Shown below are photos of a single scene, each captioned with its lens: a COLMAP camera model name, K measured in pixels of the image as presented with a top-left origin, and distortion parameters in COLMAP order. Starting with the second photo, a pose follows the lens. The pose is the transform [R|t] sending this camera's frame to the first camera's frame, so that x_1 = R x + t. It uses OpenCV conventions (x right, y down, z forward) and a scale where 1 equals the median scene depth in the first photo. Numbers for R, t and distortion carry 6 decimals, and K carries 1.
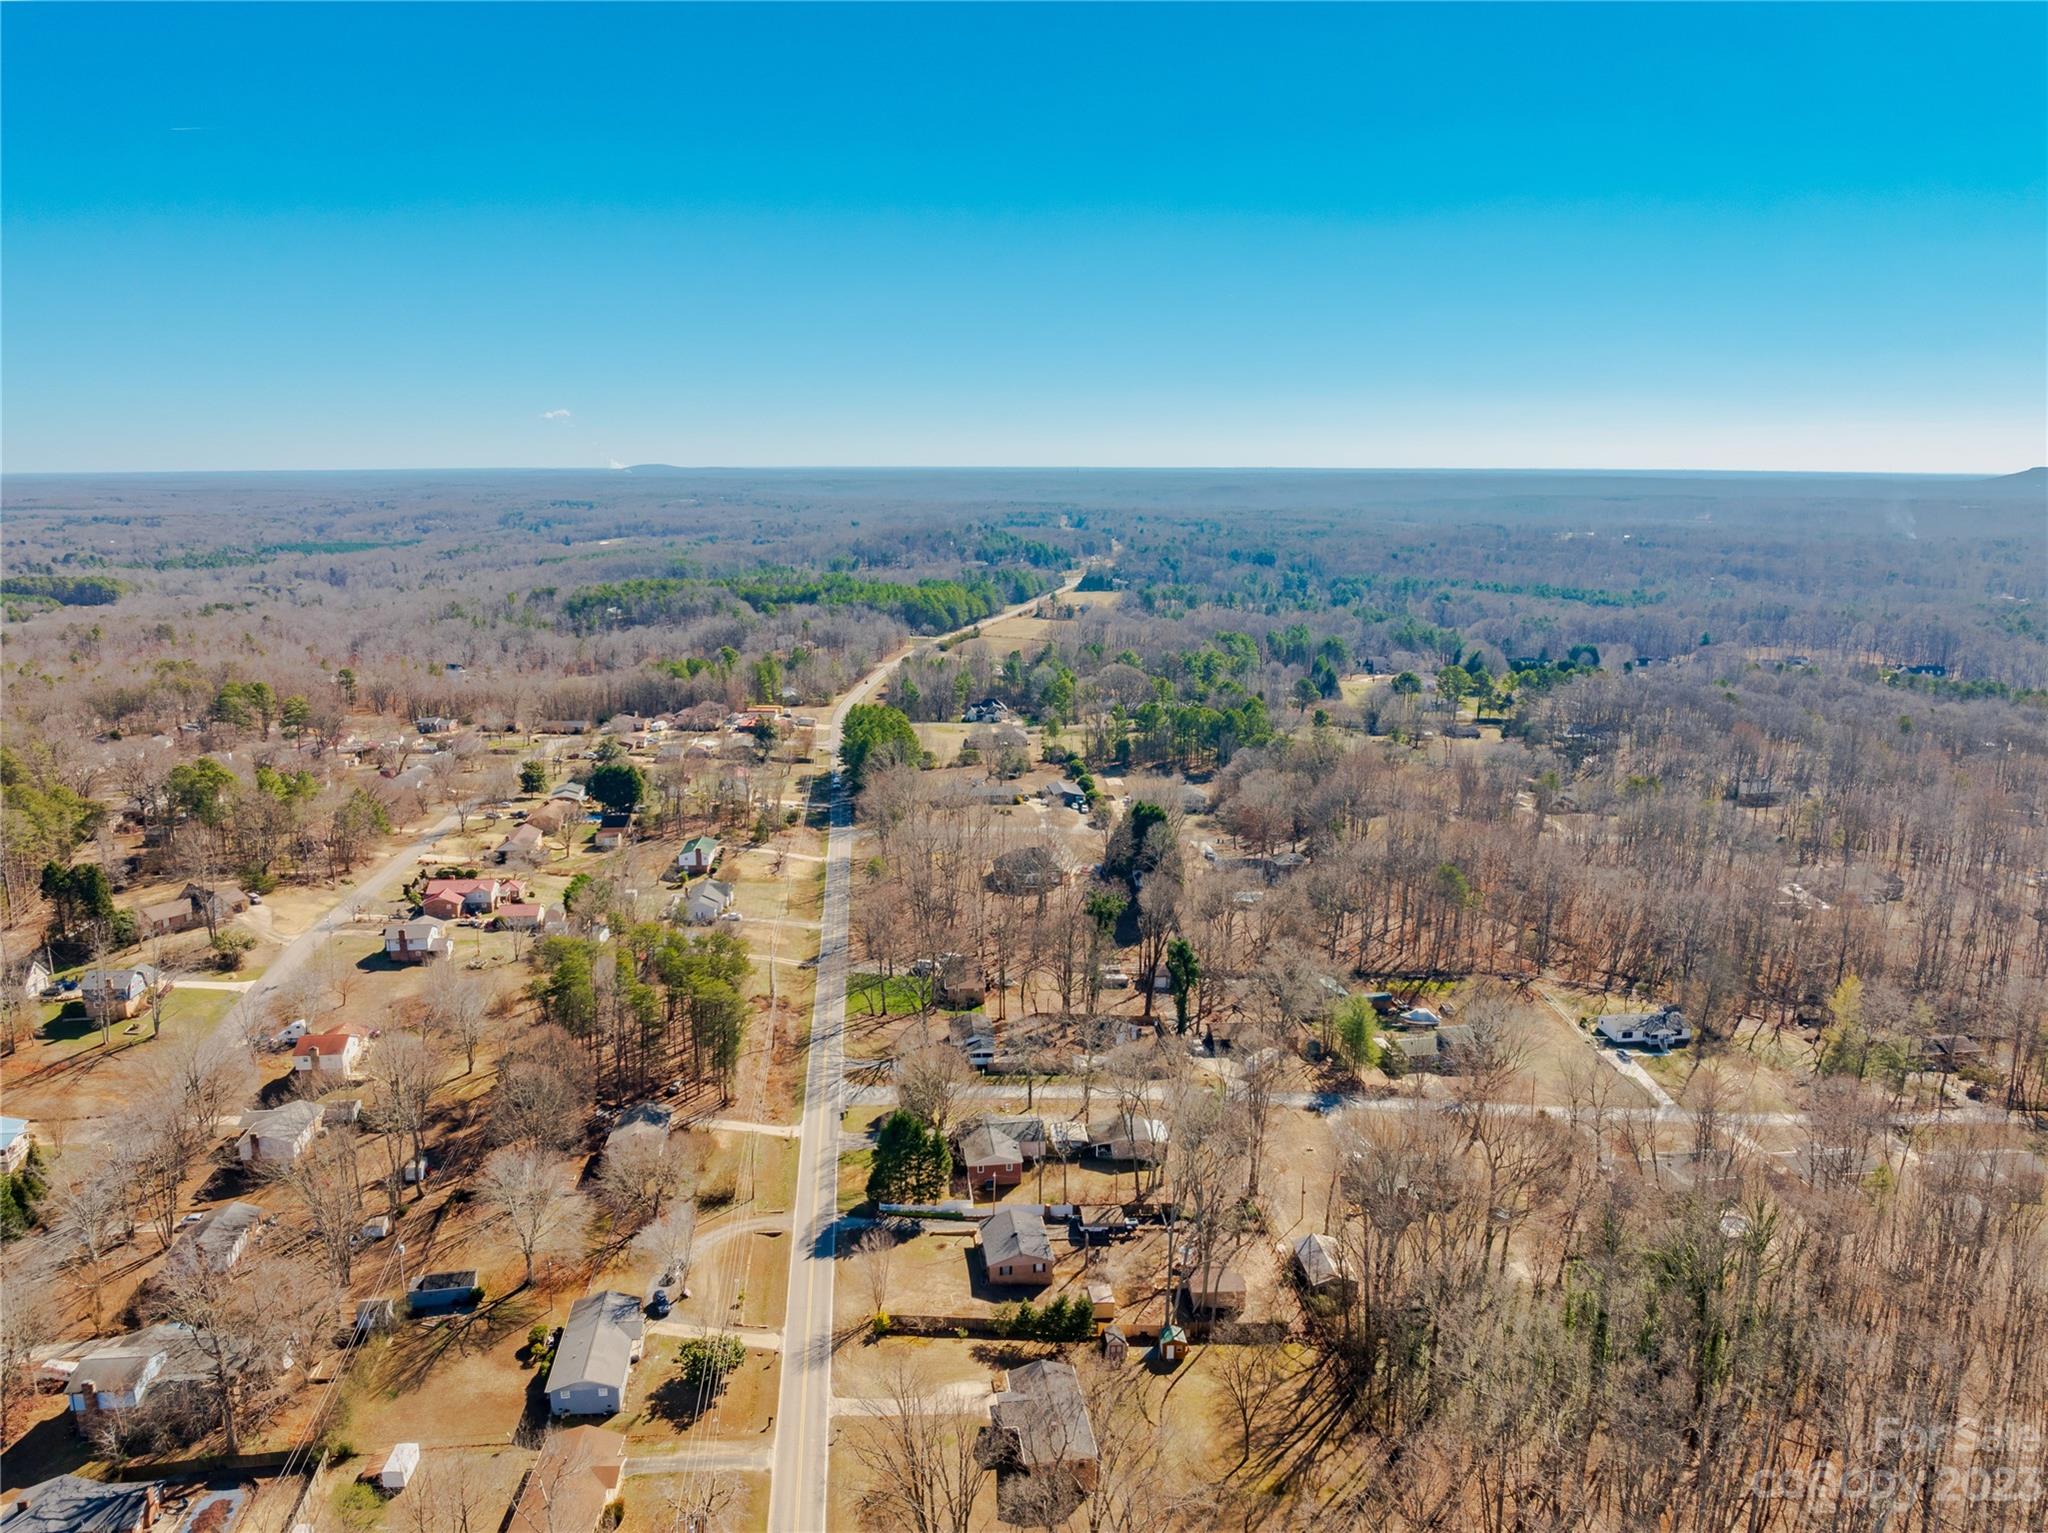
lens RADIAL K [[1475.9, 0, 1024.0], [0, 1475.9, 766.5], [0, 0, 1]] dist [-0.014100, -0.054938]
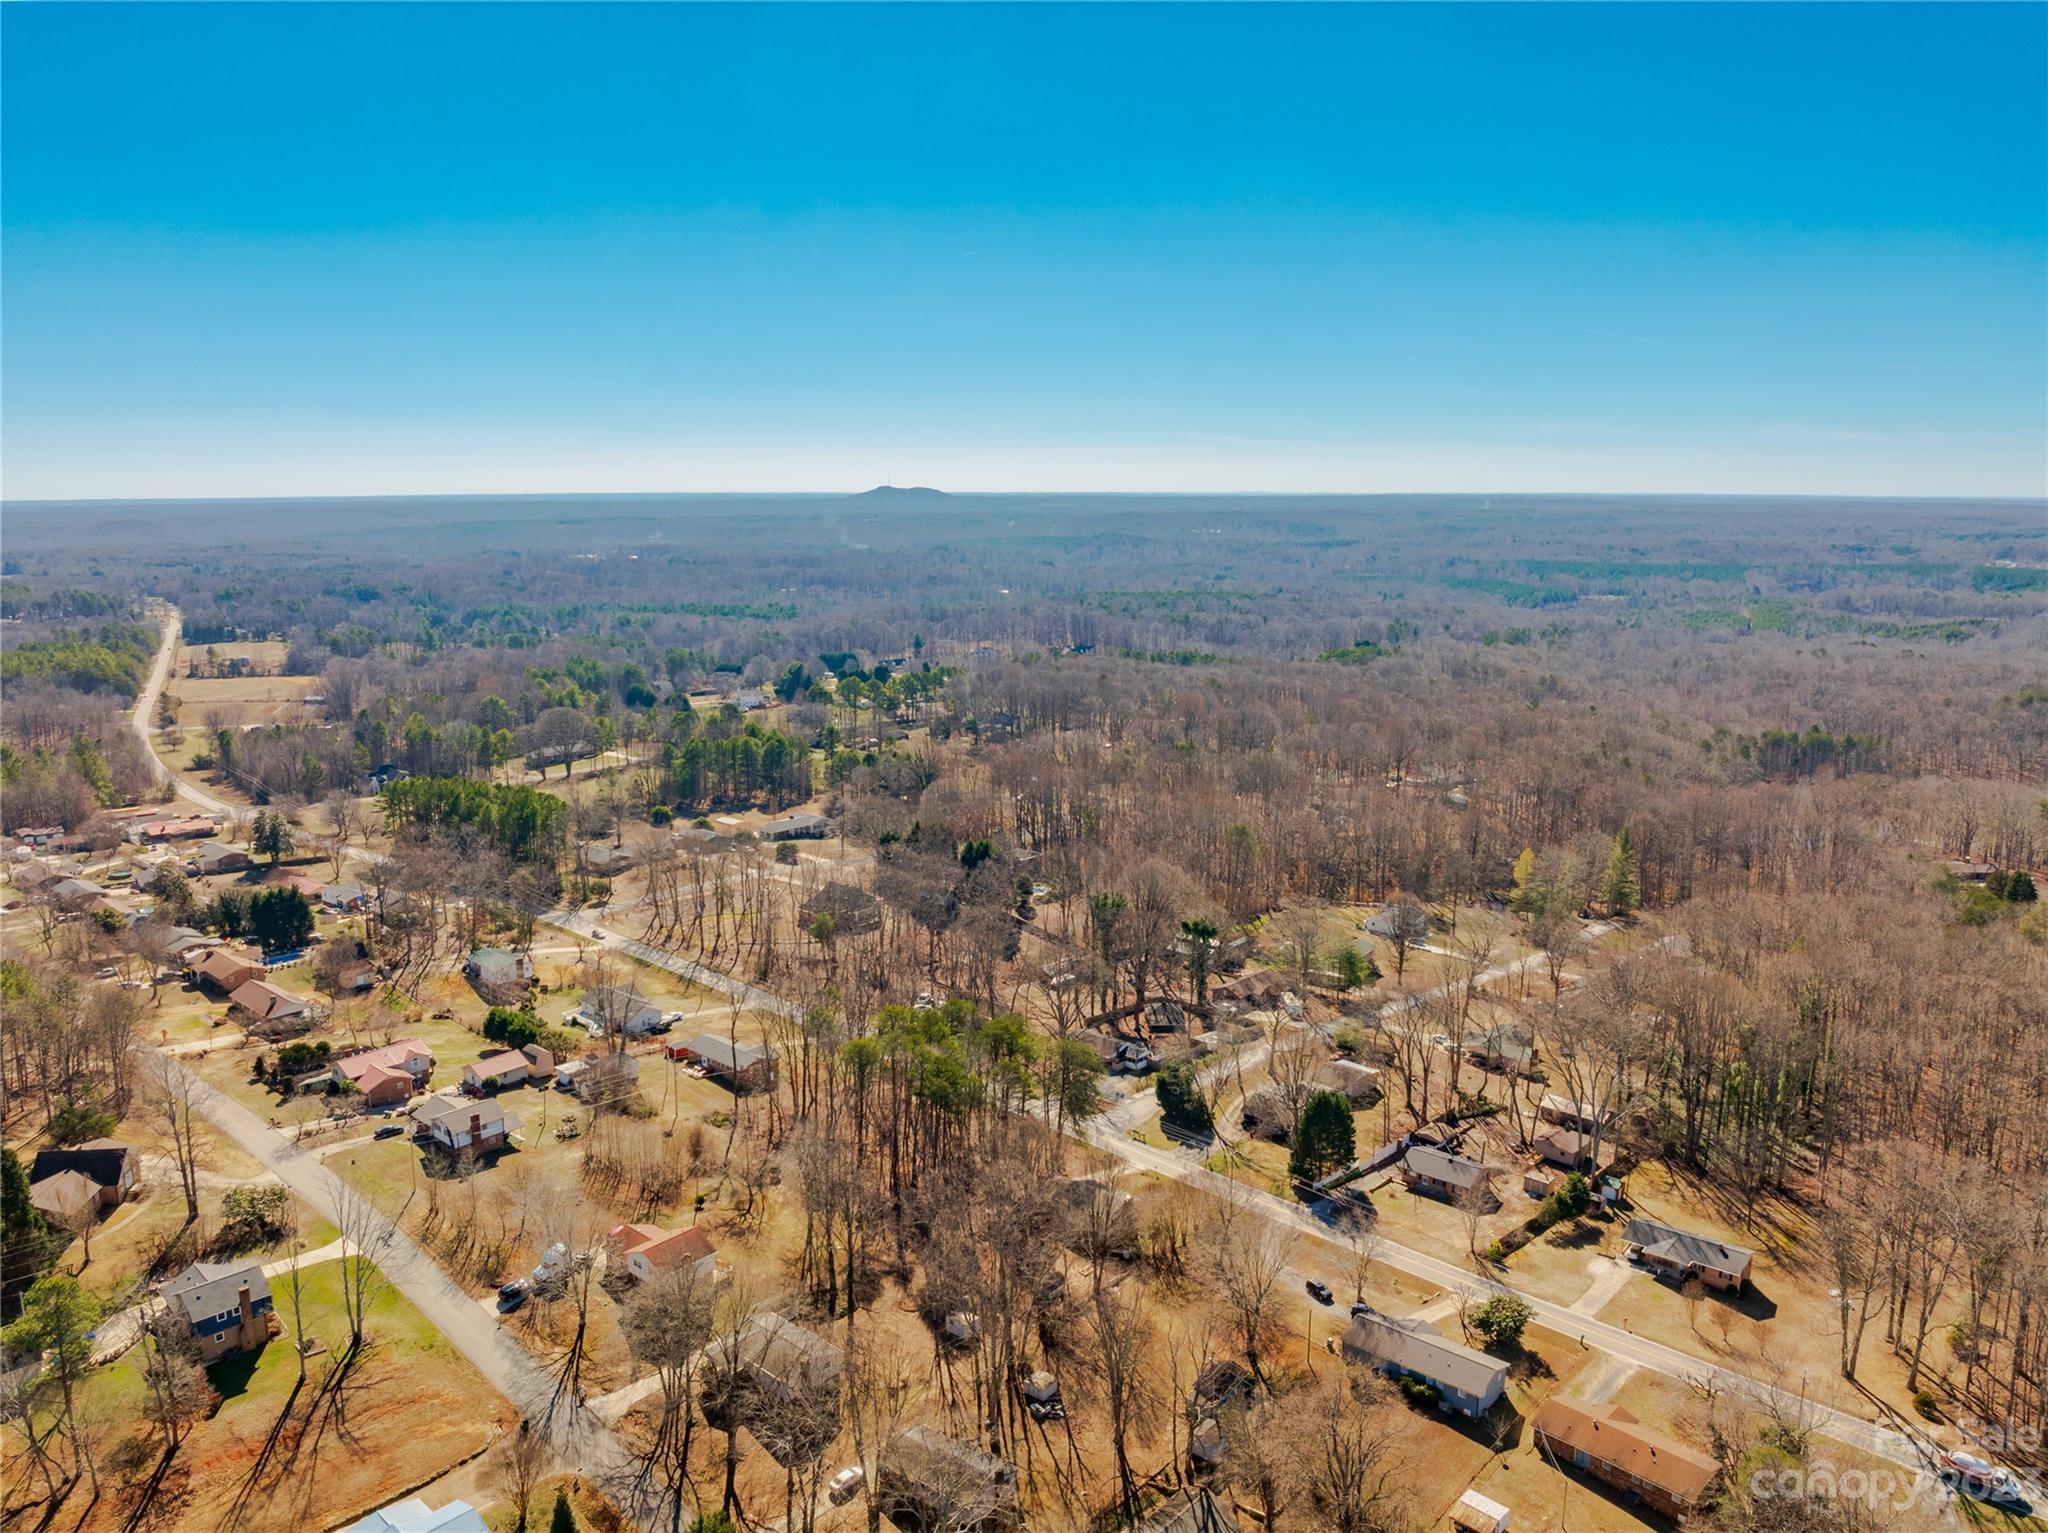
lens RADIAL K [[1456.2, 0, 1024.0], [0, 1456.2, 766.5], [0, 0, 1]] dist [-0.044818, 0.007605]
pose [[0.743483, -0.130220, 0.655954, -0.771286], [0.139308, 0.989499, 0.038539, -0.064277], [-0.654085, 0.062726, 0.753816, 0.273141]]
